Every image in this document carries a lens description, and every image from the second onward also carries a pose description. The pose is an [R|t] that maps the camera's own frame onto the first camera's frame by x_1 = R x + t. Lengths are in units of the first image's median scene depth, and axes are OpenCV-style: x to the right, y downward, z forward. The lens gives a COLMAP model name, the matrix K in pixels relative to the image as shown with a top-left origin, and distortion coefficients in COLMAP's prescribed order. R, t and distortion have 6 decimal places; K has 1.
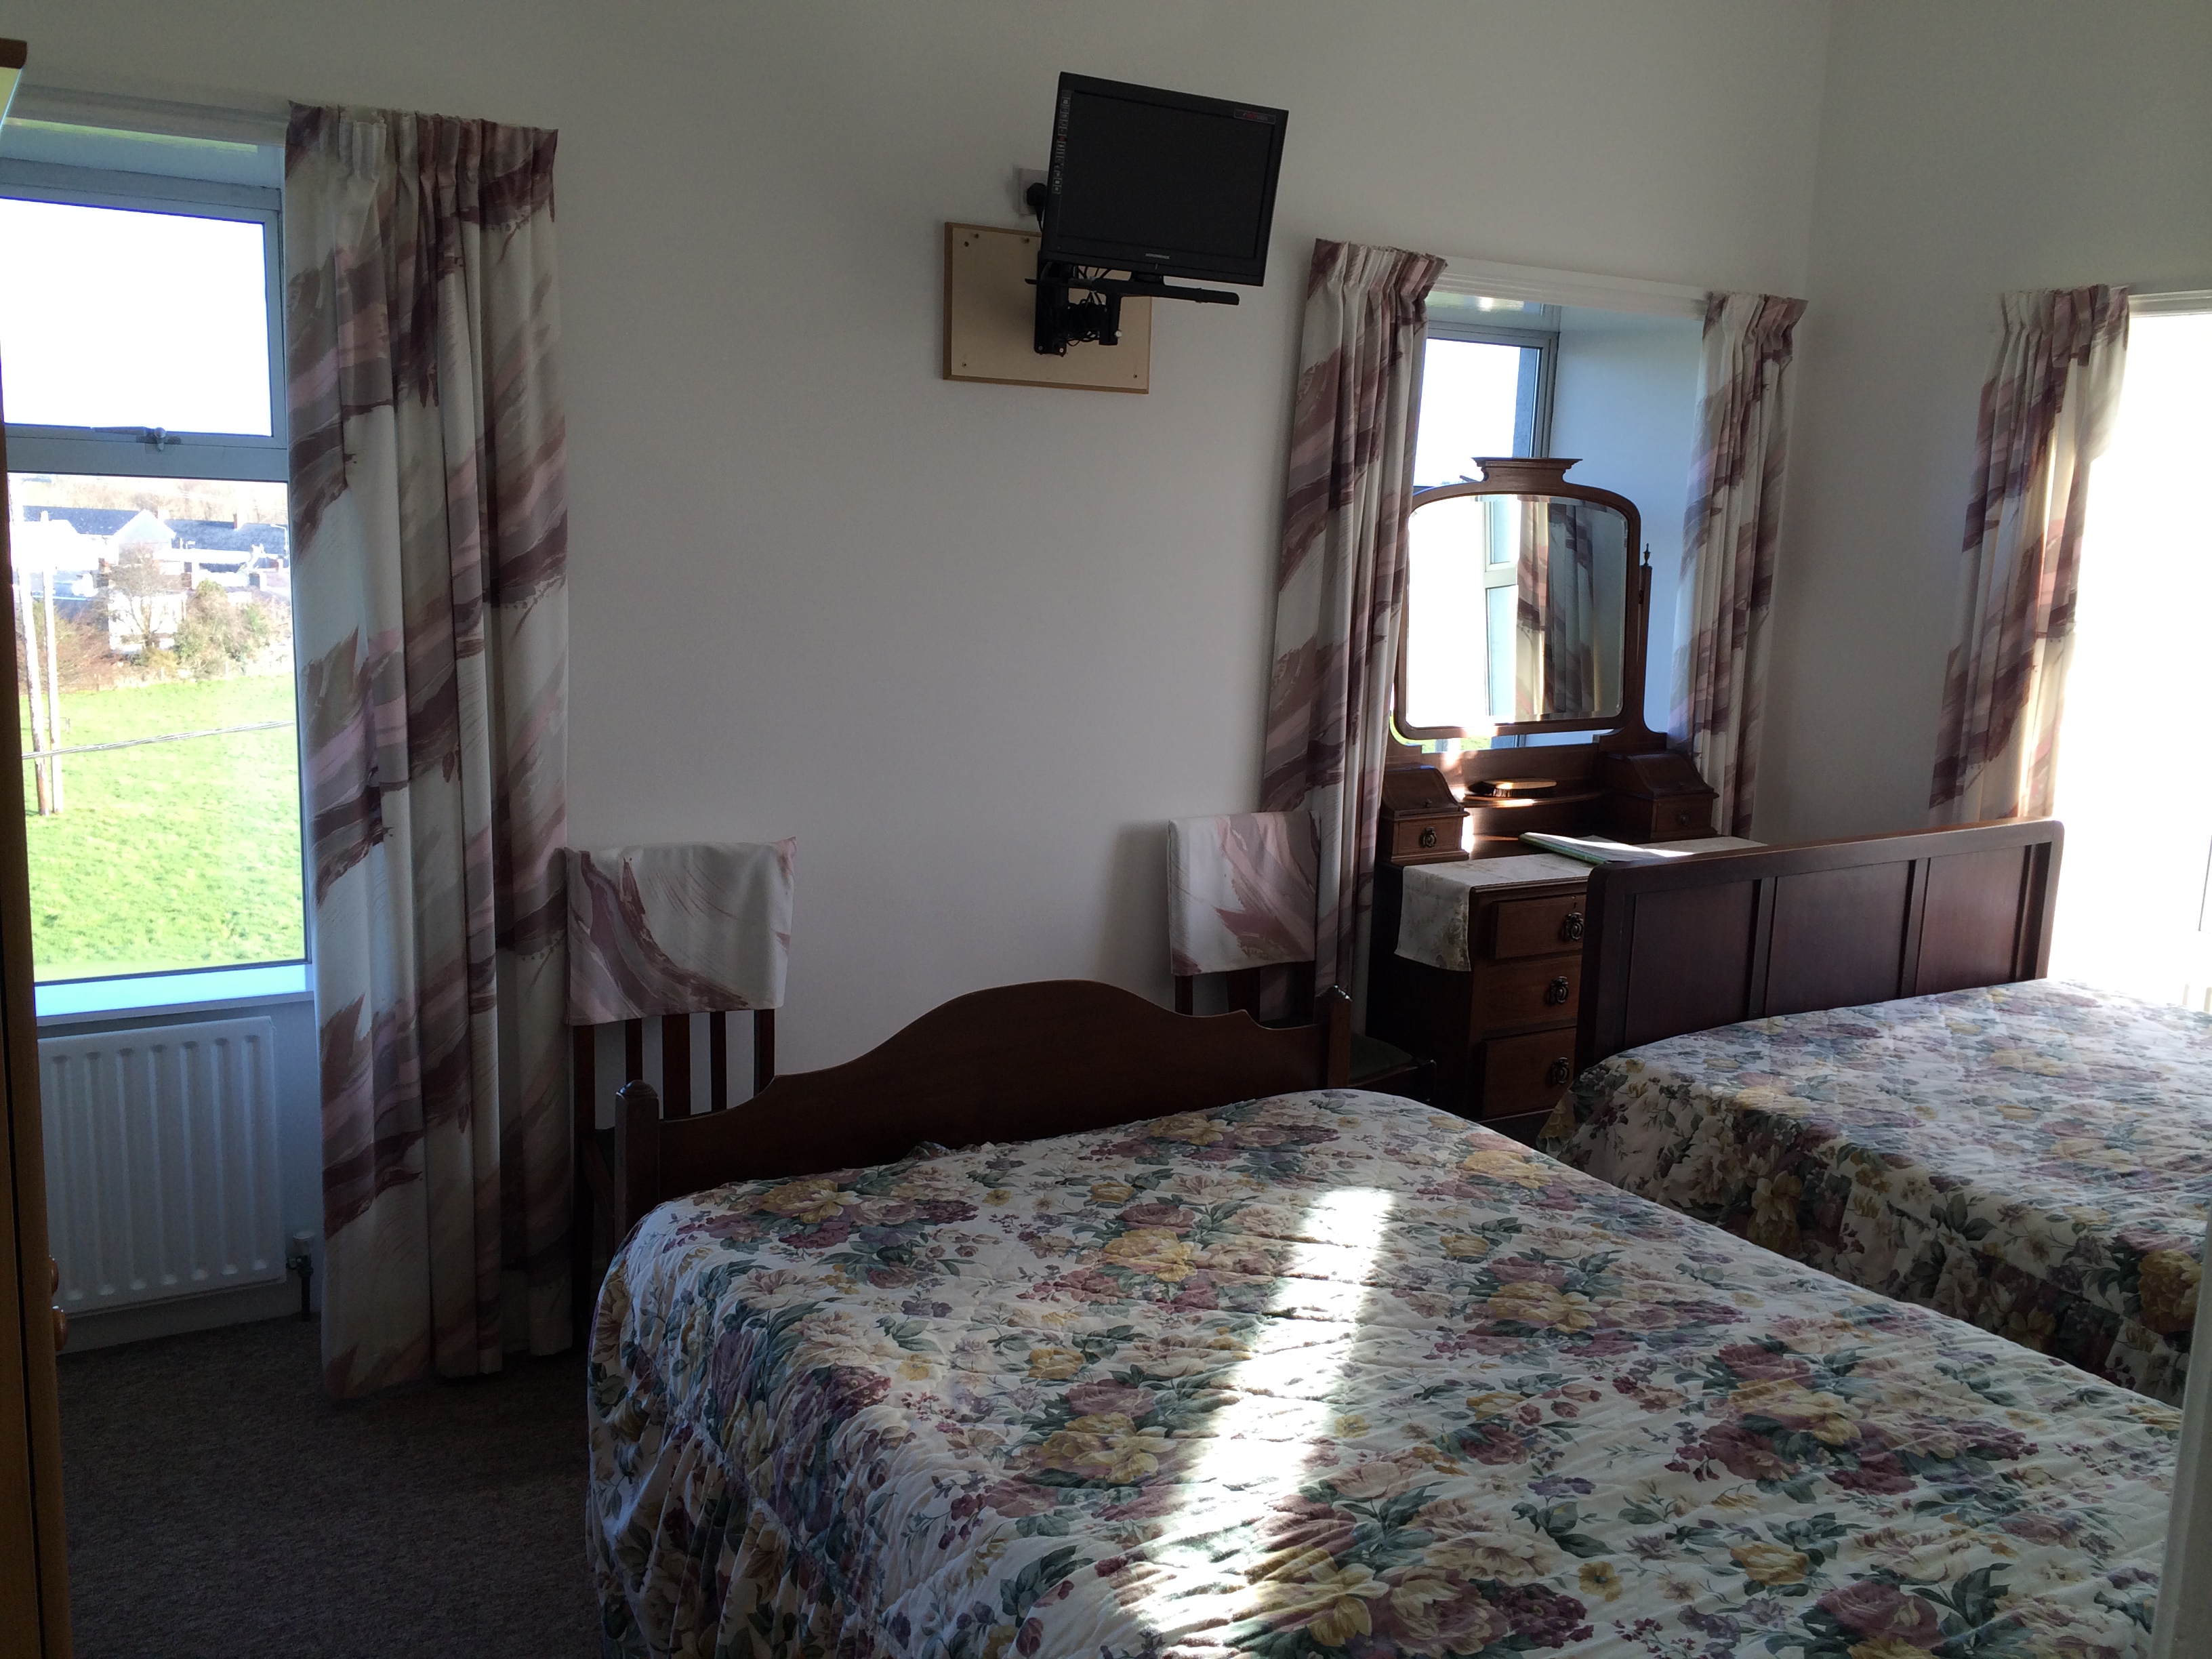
lens RADIAL K [[1921.8, 0, 1106.3], [0, 1921.8, 830.4], [0, 0, 1]] dist [0.005493, -0.008722]
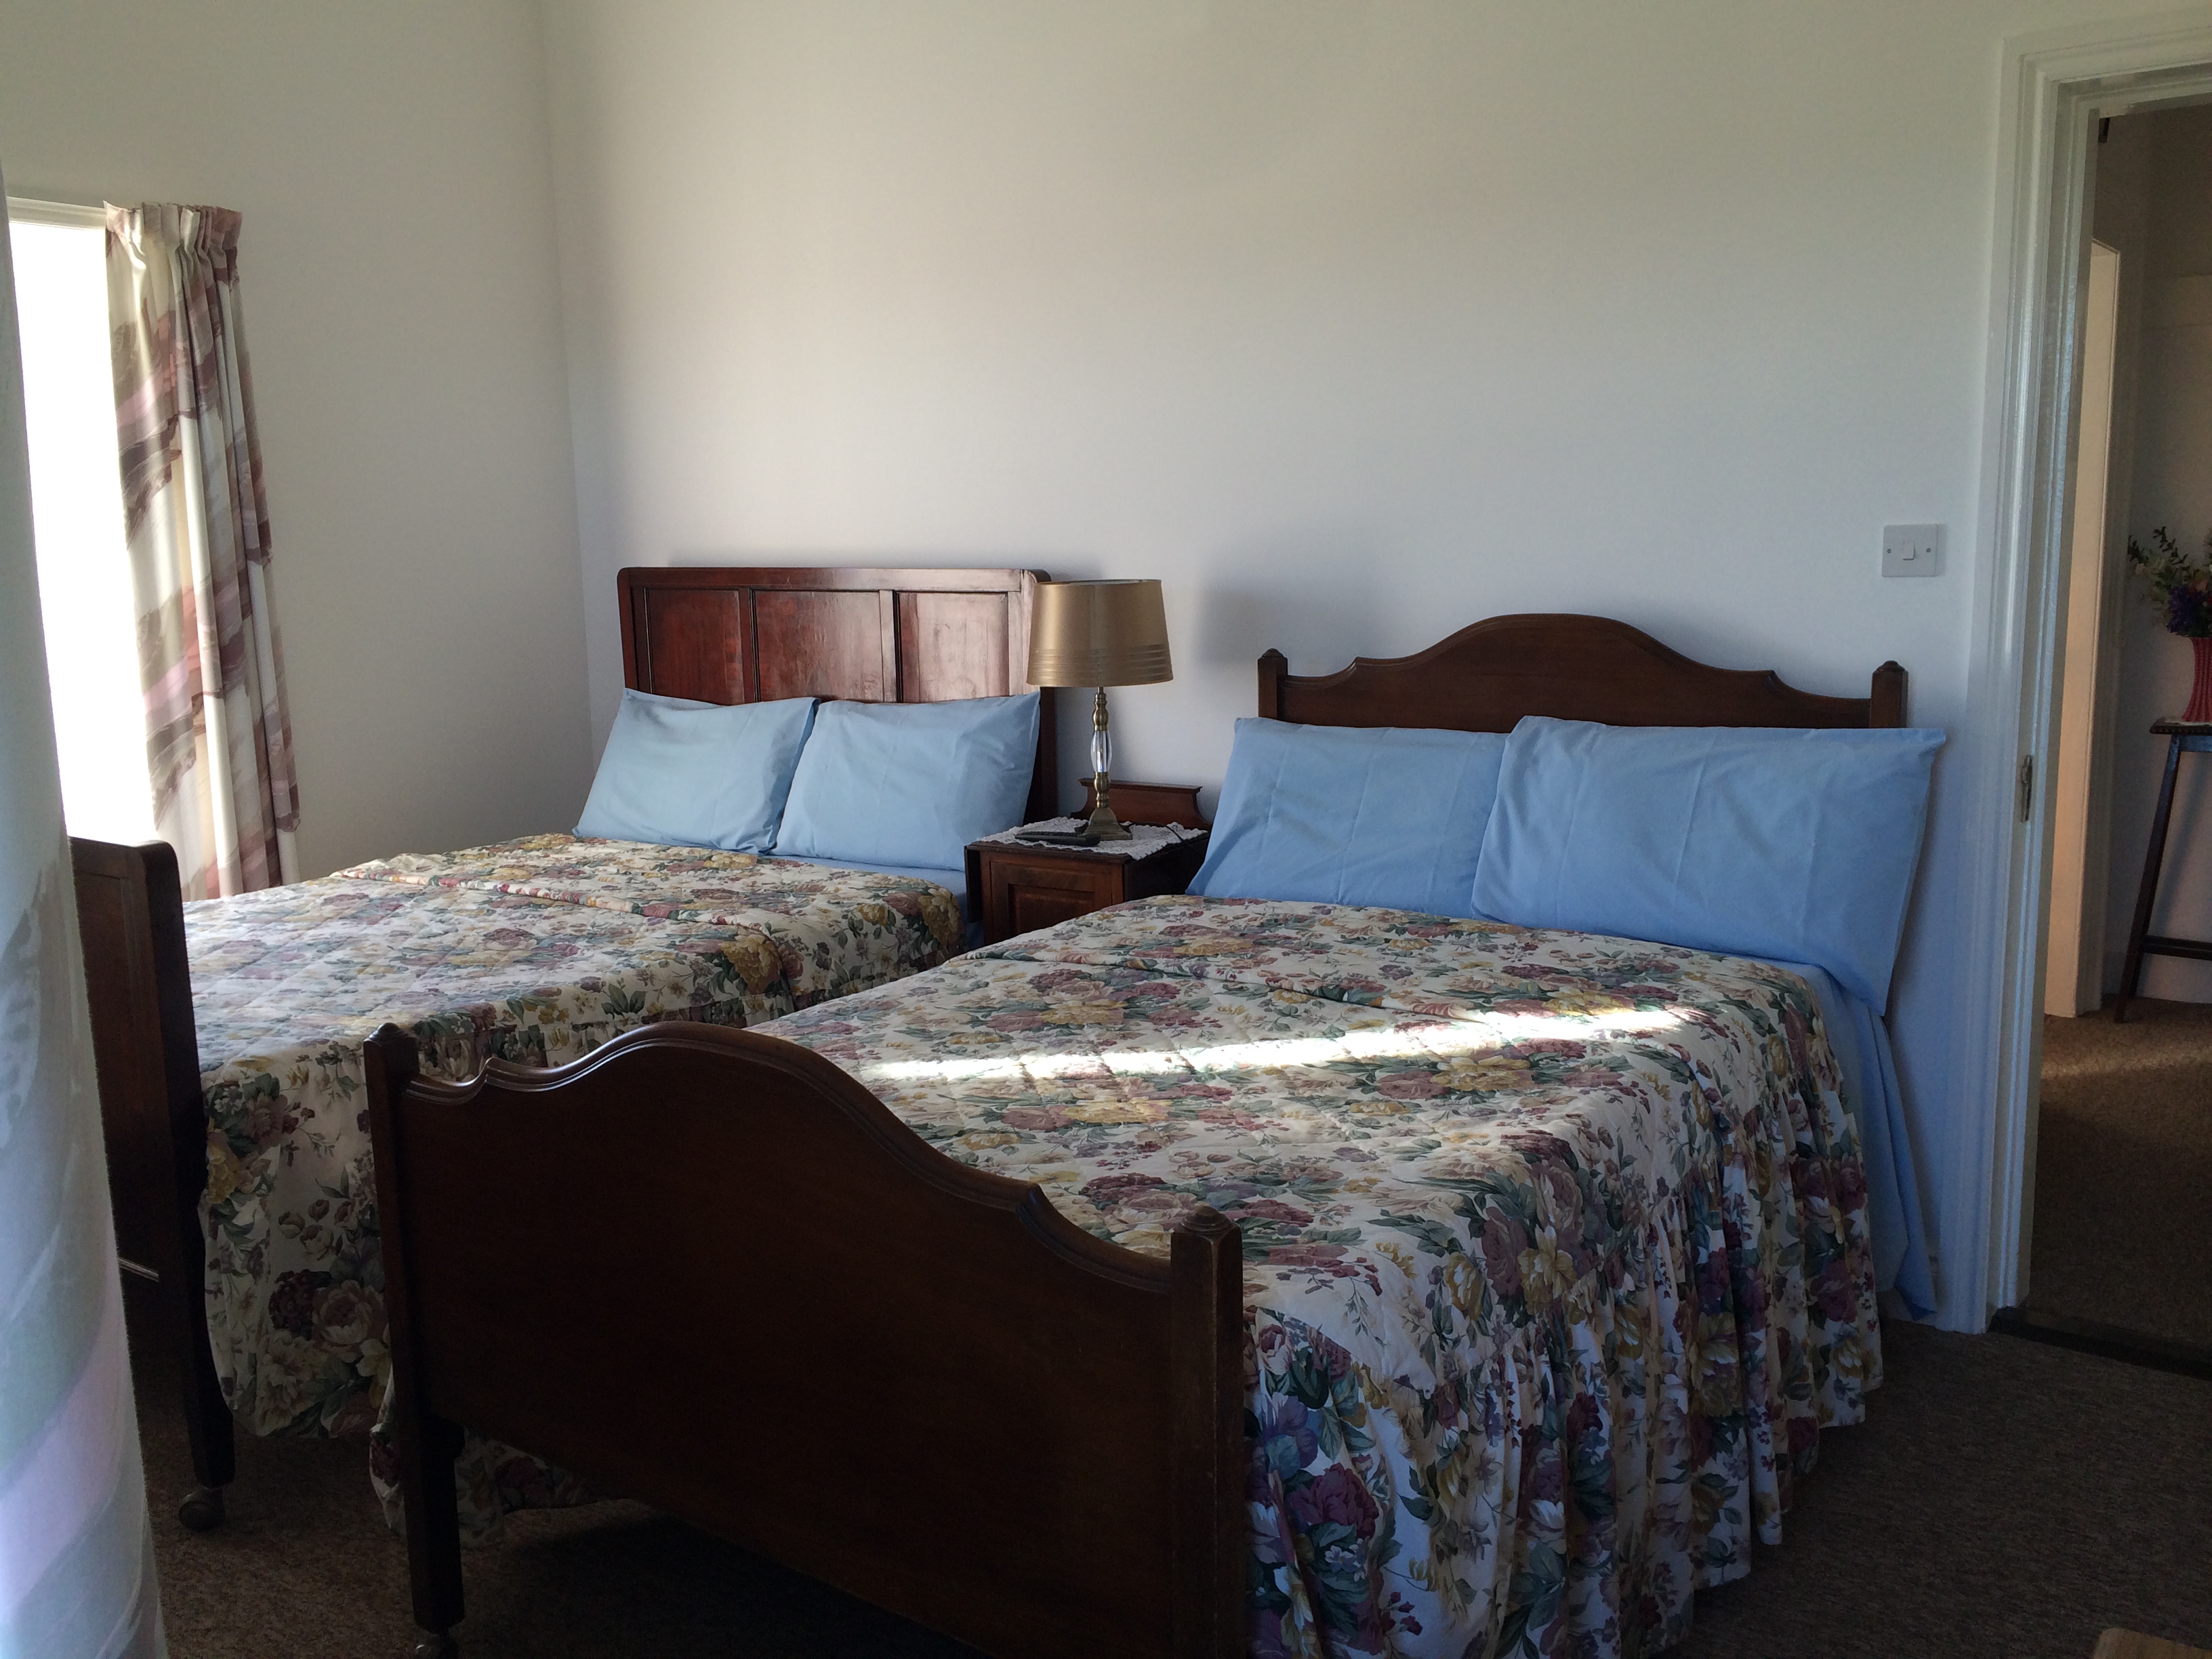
lens RADIAL K [[1921.8, 0, 1107.6], [0, 1921.8, 831.7], [0, 0, 1]] dist [0.005493, -0.008722]
pose [[-0.383425, -0.171272, 0.907552, -0.850536], [0.165527, 0.954000, 0.249970, -0.168355], [-0.908618, 0.246069, -0.337437, 1.302235]]
